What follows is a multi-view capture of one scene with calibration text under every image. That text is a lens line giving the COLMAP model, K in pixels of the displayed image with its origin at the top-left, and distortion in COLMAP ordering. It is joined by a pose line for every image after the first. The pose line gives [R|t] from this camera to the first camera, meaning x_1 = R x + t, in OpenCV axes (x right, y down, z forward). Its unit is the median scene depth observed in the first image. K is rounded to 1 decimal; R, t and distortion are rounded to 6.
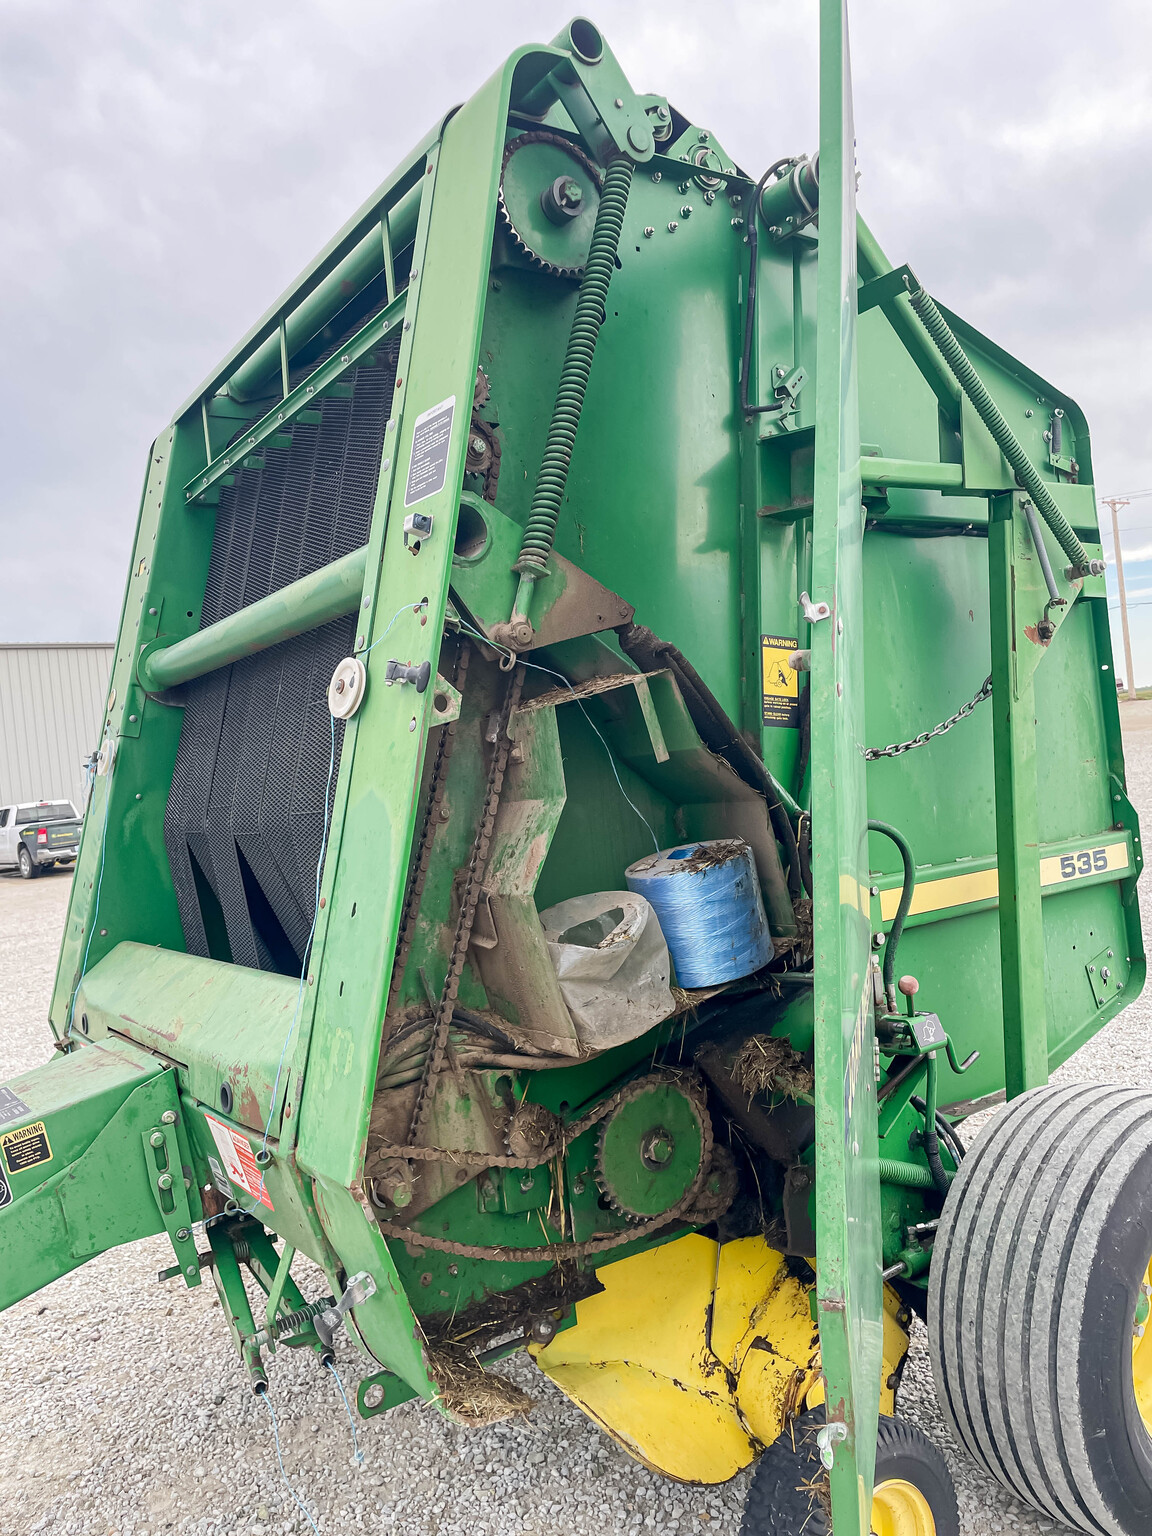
lens RADIAL K [[1162.6, 0, 582.1], [0, 1162.6, 762.5], [0, 0, 1]] dist [0.078744, -0.099424]
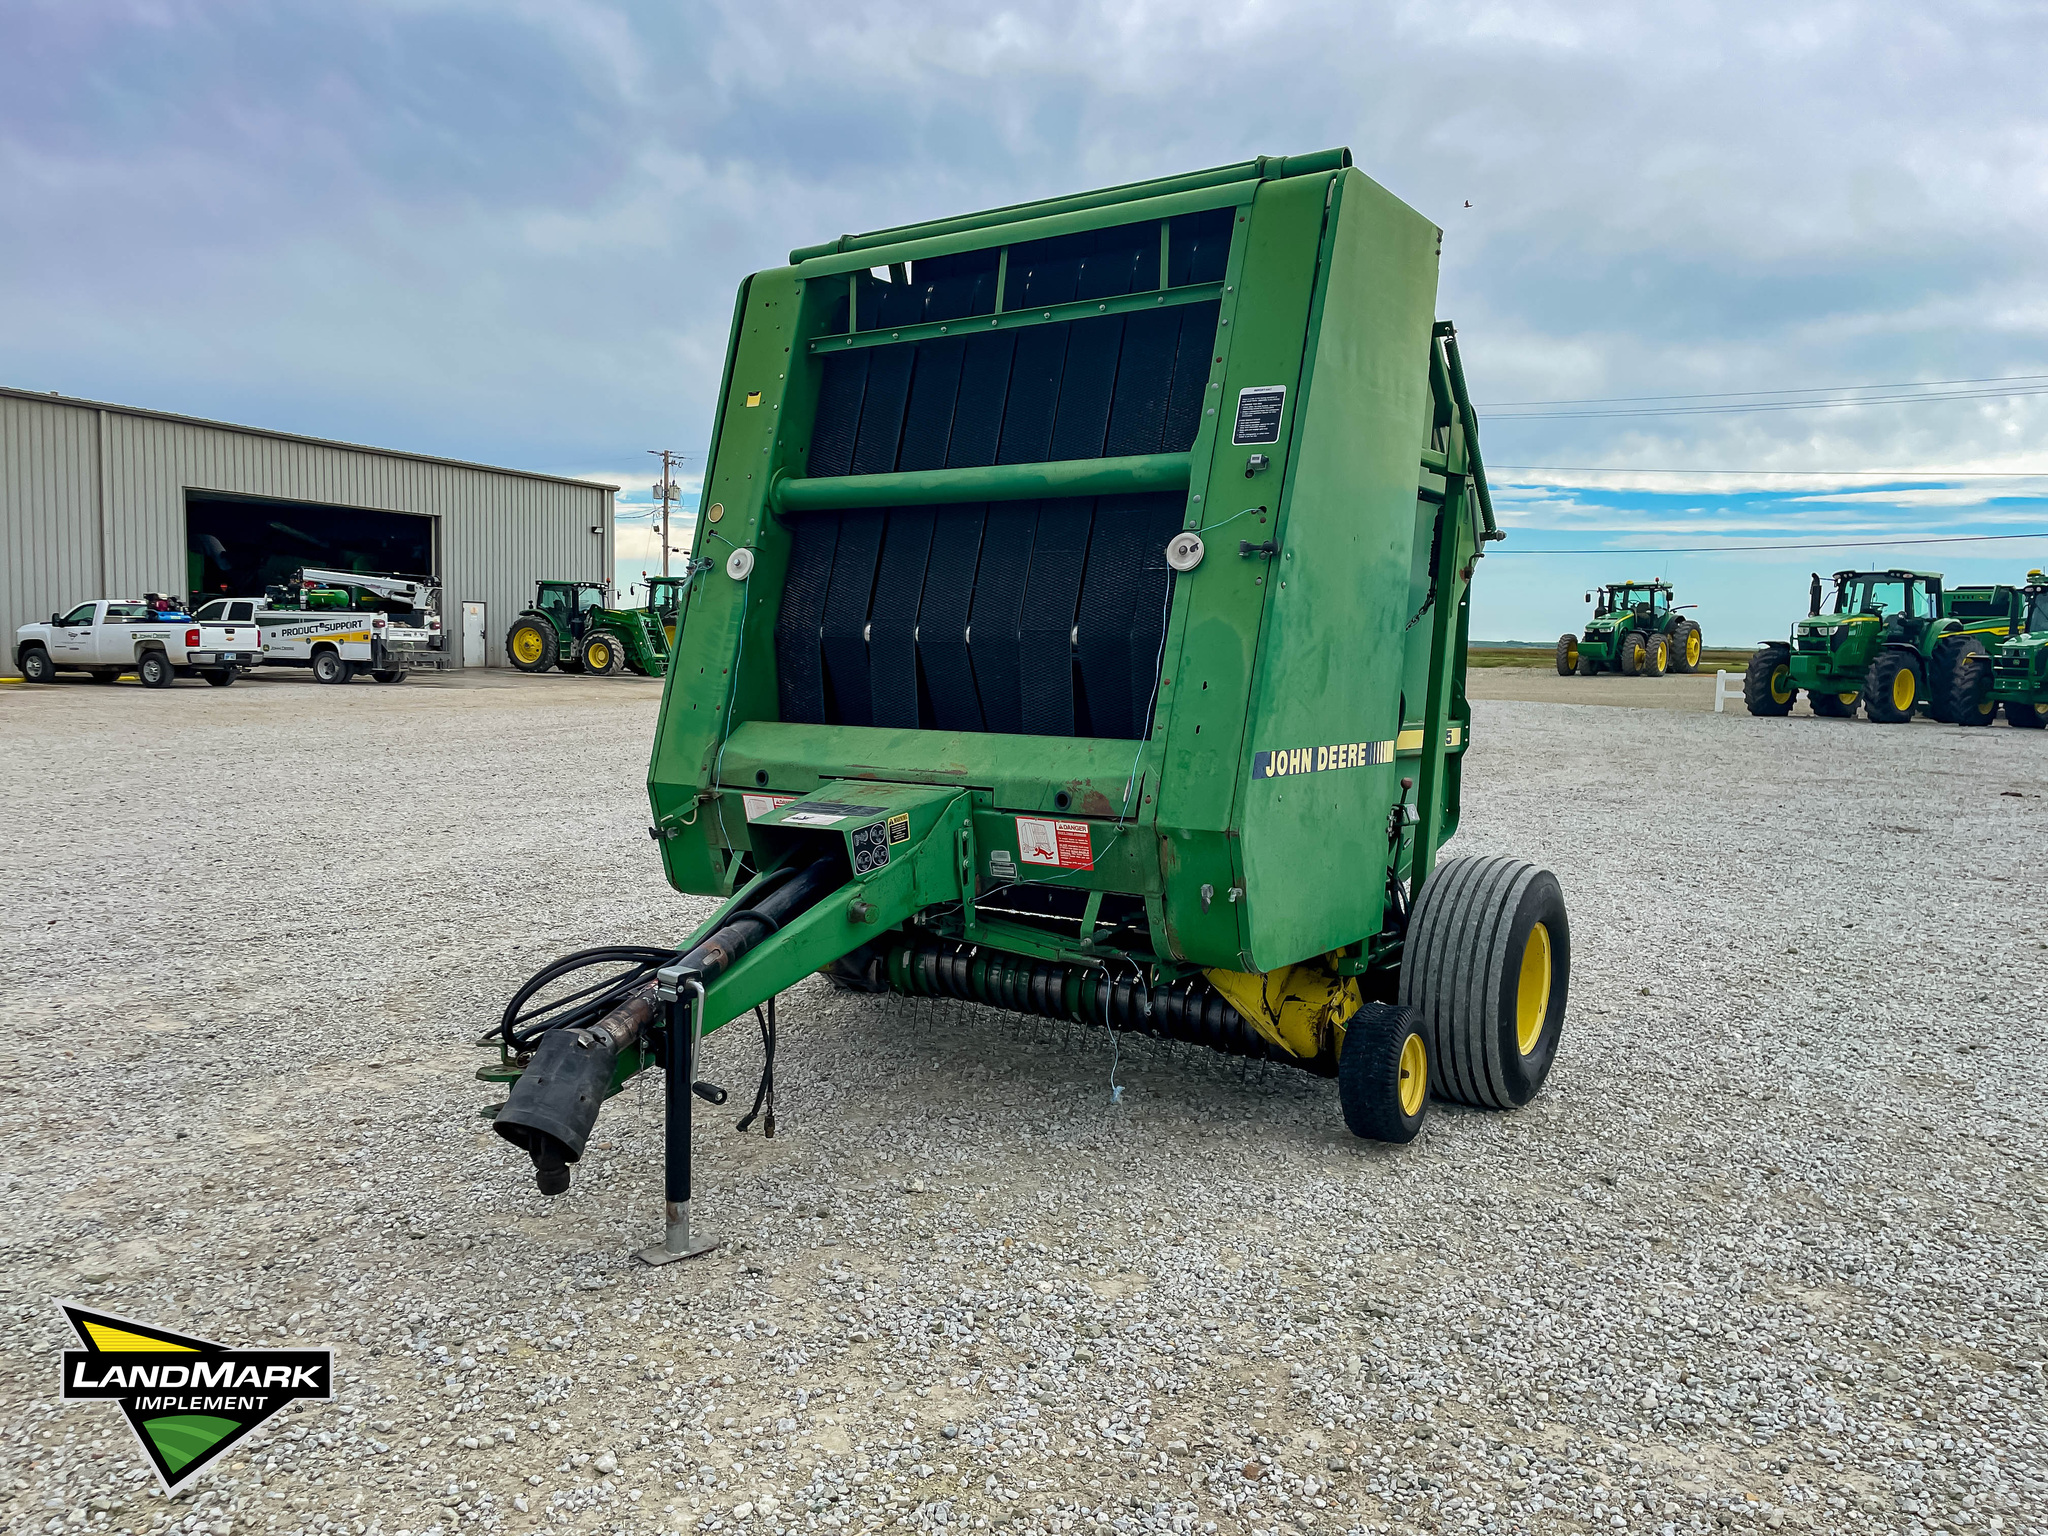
lens RADIAL K [[1550.1, 0, 1017.0], [0, 1550.1, 777.0], [0, 0, 1]] dist [0.078744, -0.099424]
pose [[0.929739, 0.098797, 0.354717, -1.040427], [-0.122001, 0.991572, 0.043598, 0.162249], [-0.347420, -0.083811, 0.933957, -0.865219]]
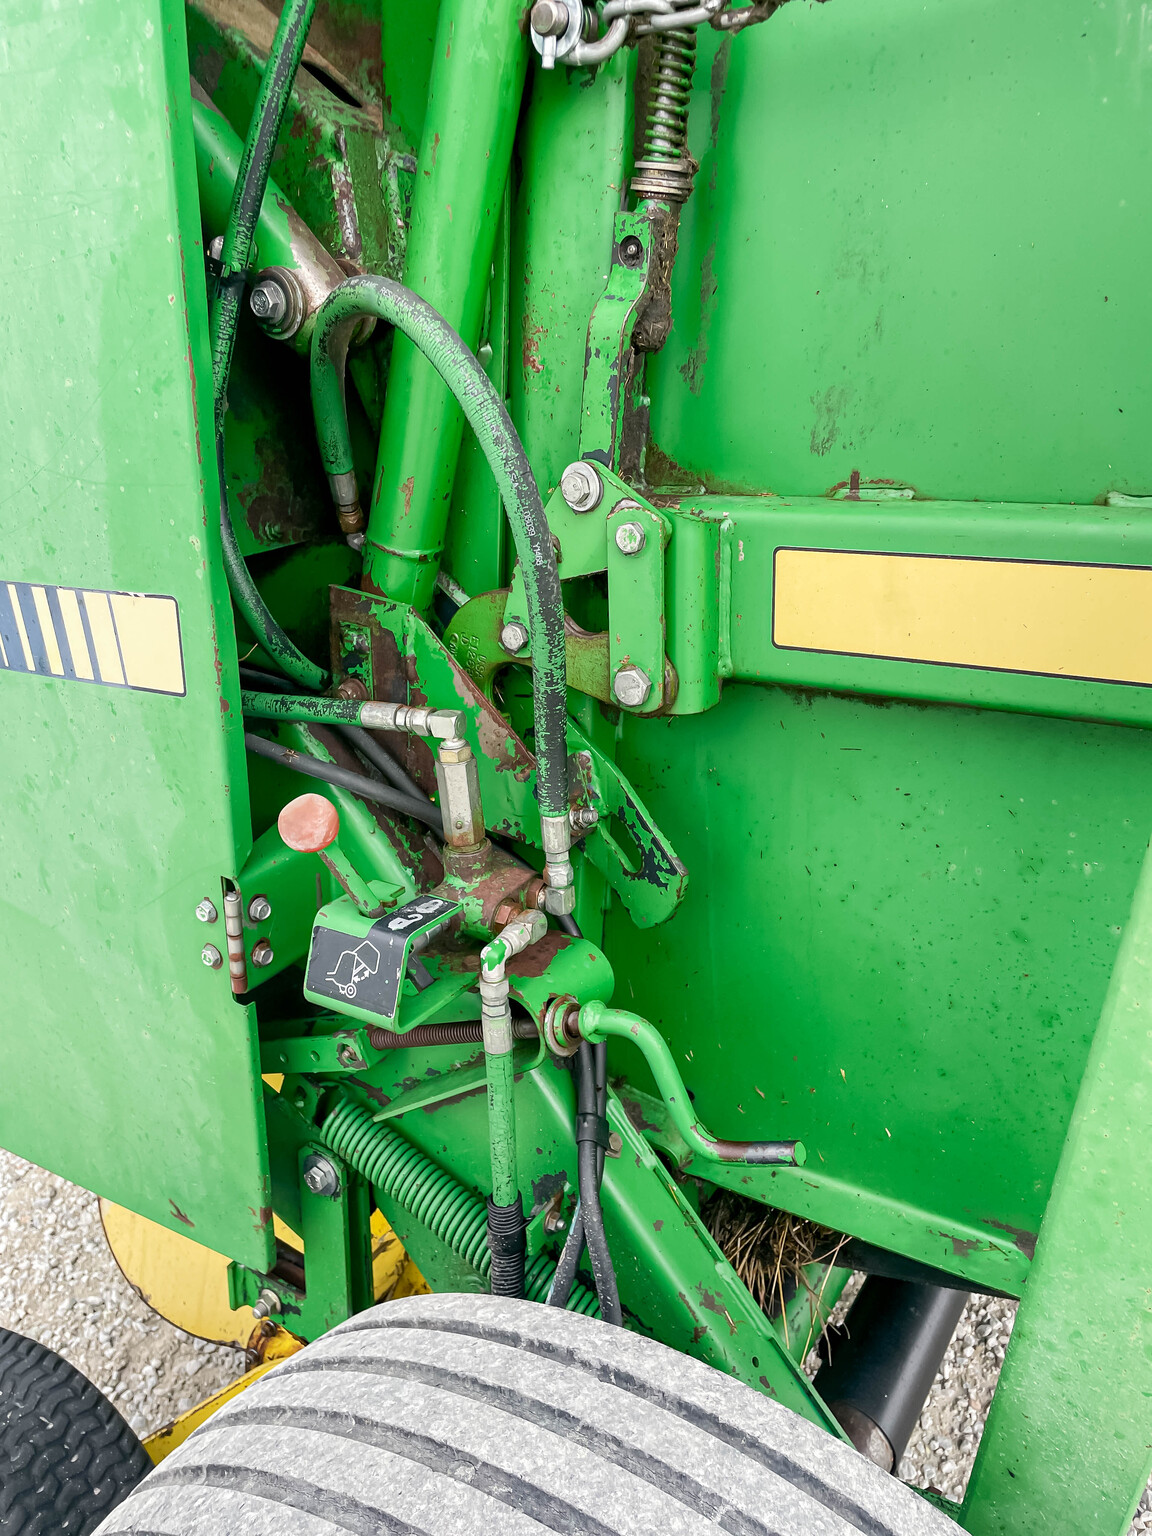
lens RADIAL K [[1162.6, 0, 574.2], [0, 1162.6, 771.3], [0, 0, 1]] dist [0.078744, -0.099424]
pose [[0.386136, 0.411345, -0.825647, 0.609436], [0.026936, 0.889658, 0.455833, 0.028386], [0.922048, -0.198253, 0.332449, 1.016812]]
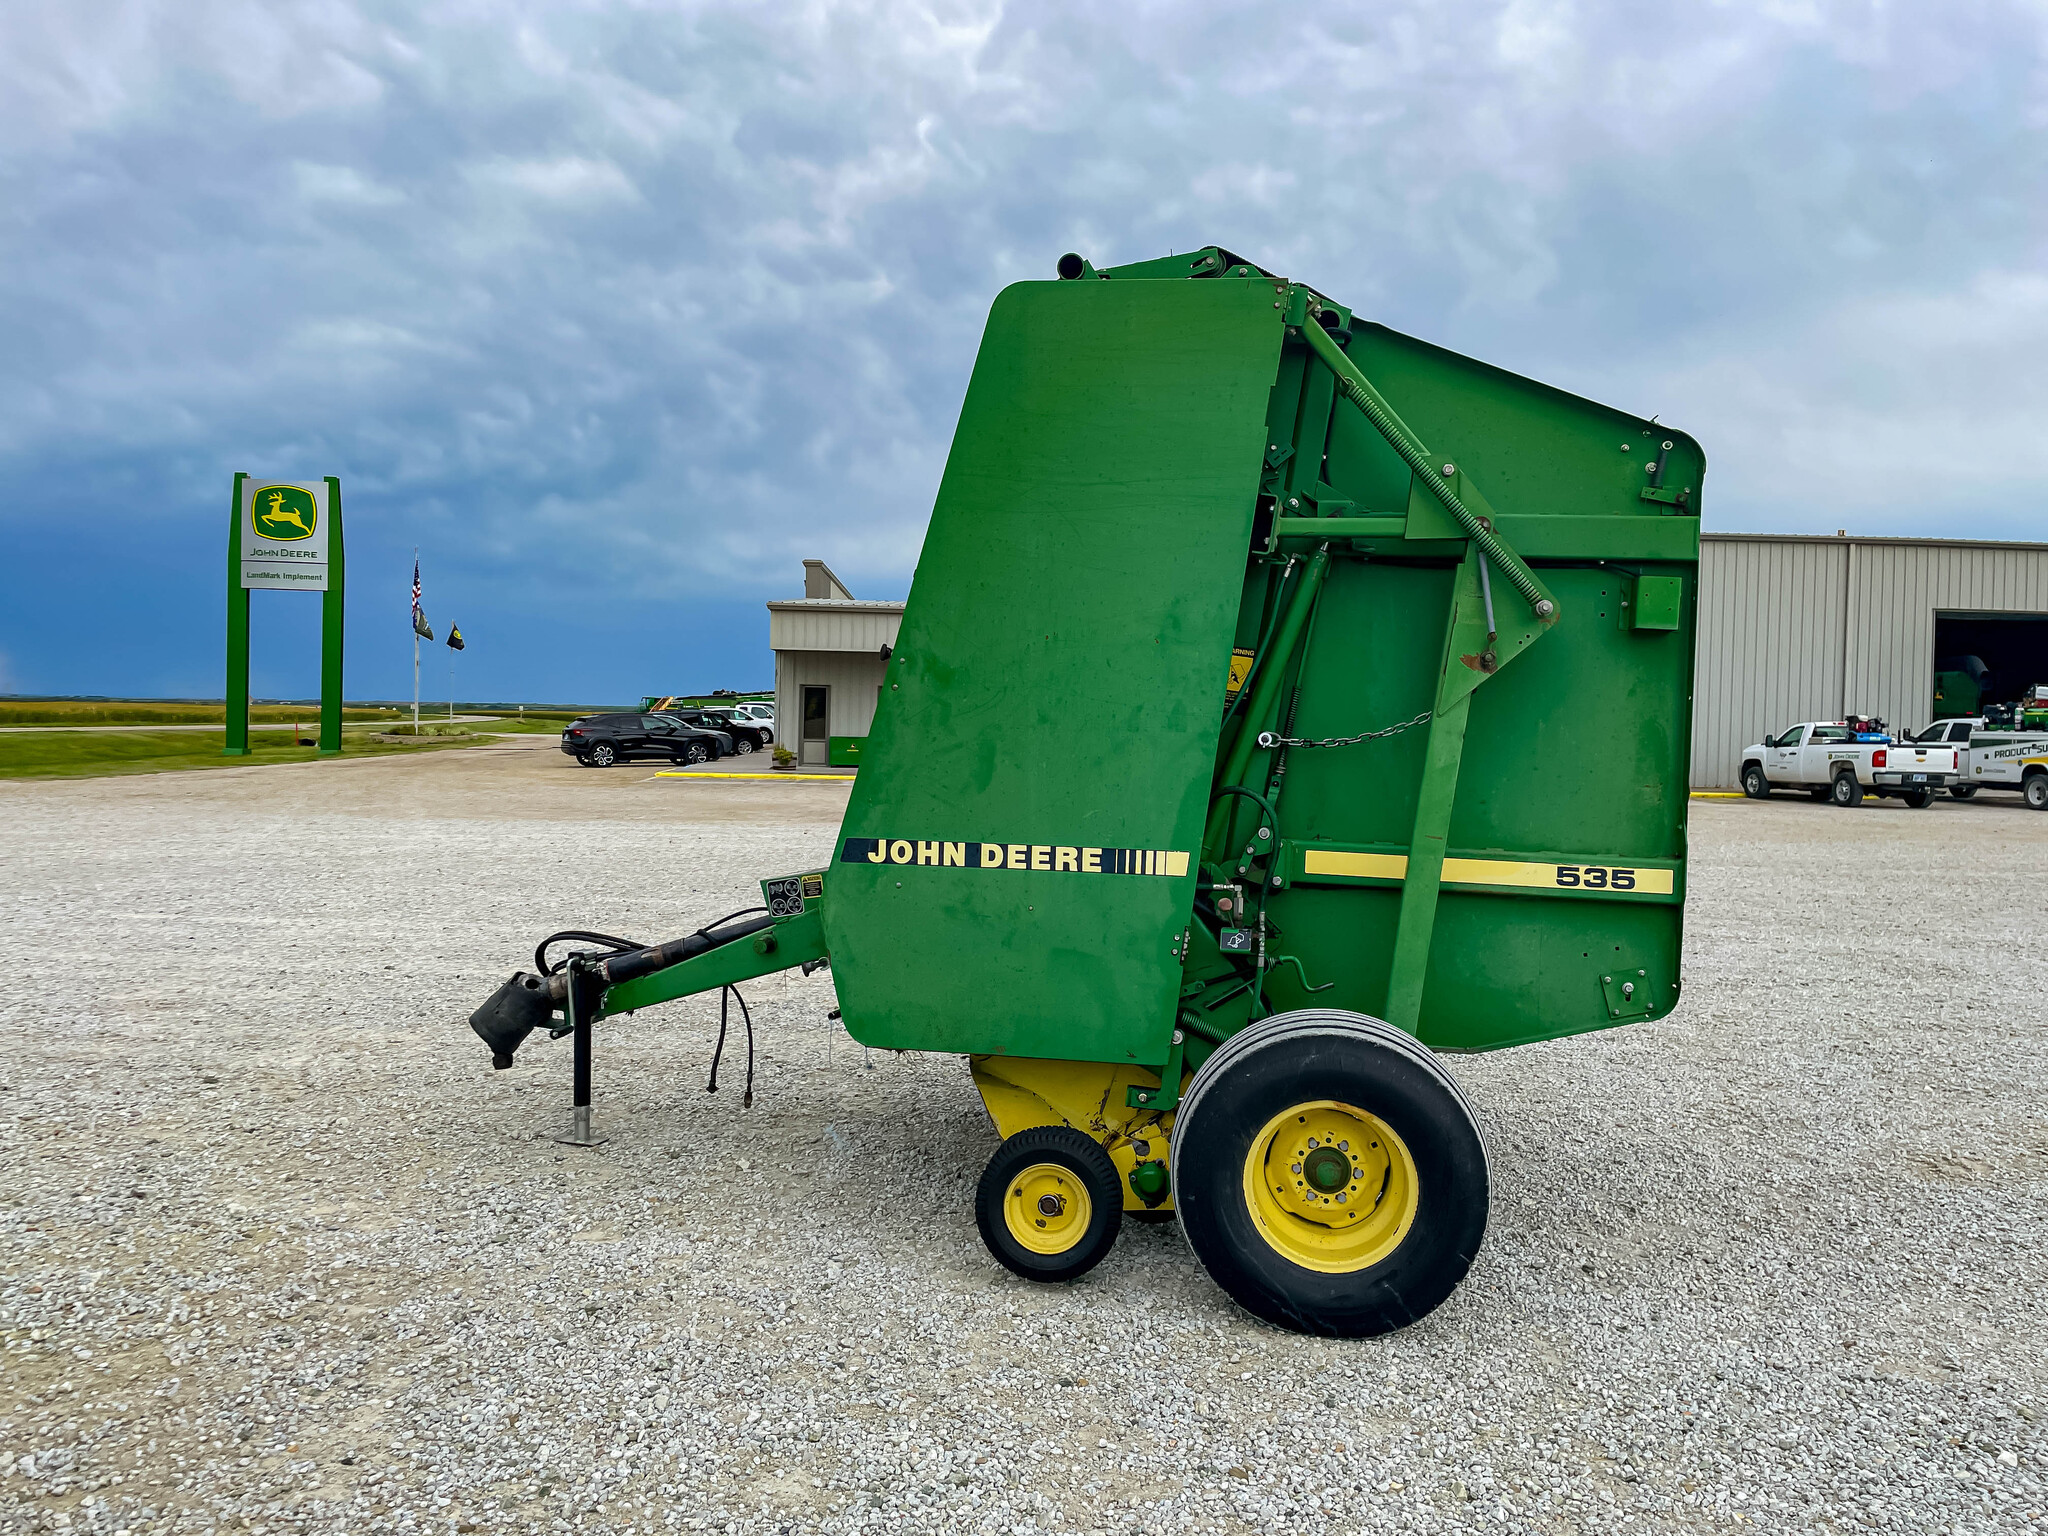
lens RADIAL K [[1550.1, 0, 1036.6], [0, 1550.1, 732.6], [0, 0, 1]] dist [0.078744, -0.099424]
pose [[0.719015, 0.131680, -0.682406, 1.443504], [-0.106082, 0.991175, 0.079488, -0.148492], [0.686851, 0.015238, 0.726639, -0.551494]]
